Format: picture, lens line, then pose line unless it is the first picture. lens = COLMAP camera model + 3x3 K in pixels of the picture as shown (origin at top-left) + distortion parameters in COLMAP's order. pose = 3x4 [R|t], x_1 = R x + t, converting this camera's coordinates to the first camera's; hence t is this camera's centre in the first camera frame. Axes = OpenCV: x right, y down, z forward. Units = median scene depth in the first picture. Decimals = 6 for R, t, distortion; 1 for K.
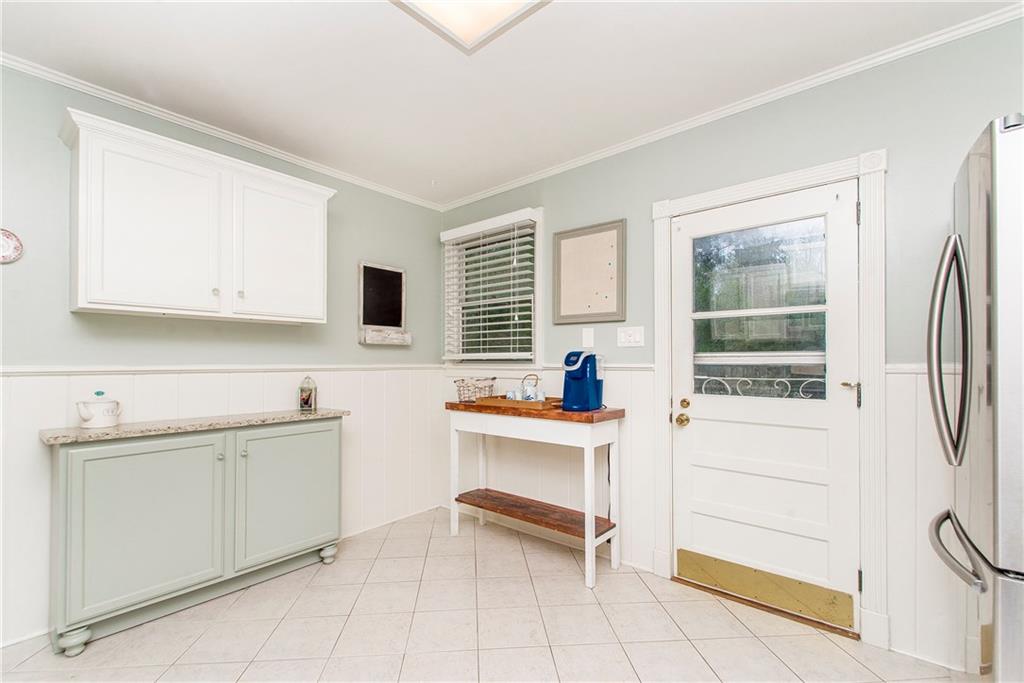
lens RADIAL K [[454.7, 0, 509.1], [0, 454.7, 353.0], [0, 0, 1]] dist [0.003001, -0.000714]
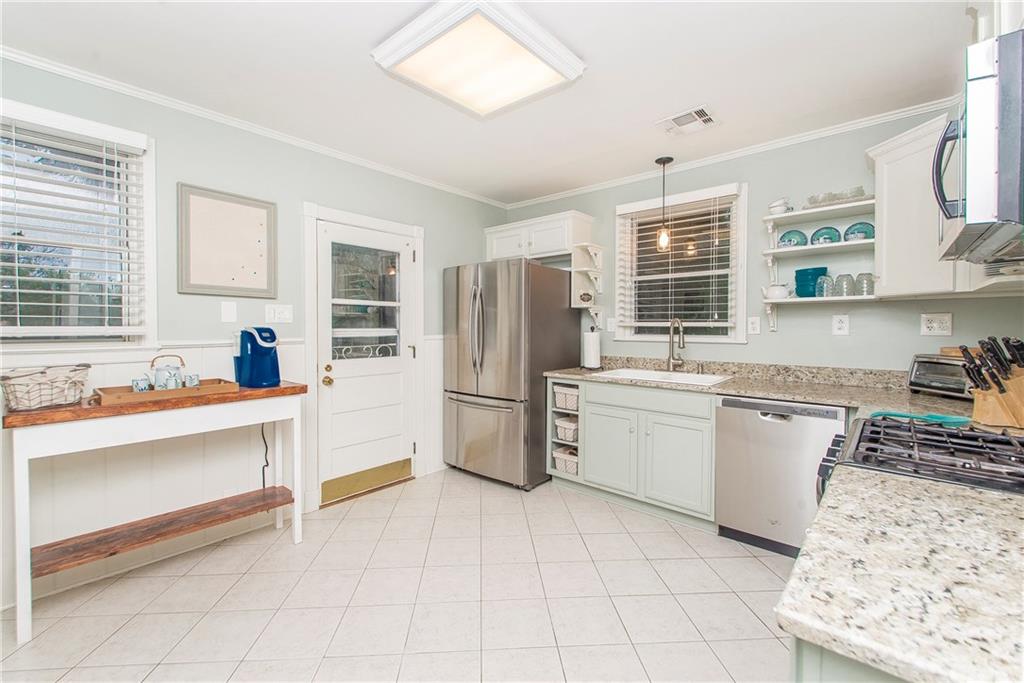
lens RADIAL K [[427.9, 0, 506.5], [0, 427.9, 337.0], [0, 0, 1]] dist [-0.001404, -0.000039]
pose [[0.004211, -0.019318, 0.999805, -0.785675], [-0.012251, 0.999737, 0.019368, -0.006637], [-0.999916, -0.012330, 0.003973, 0.468444]]
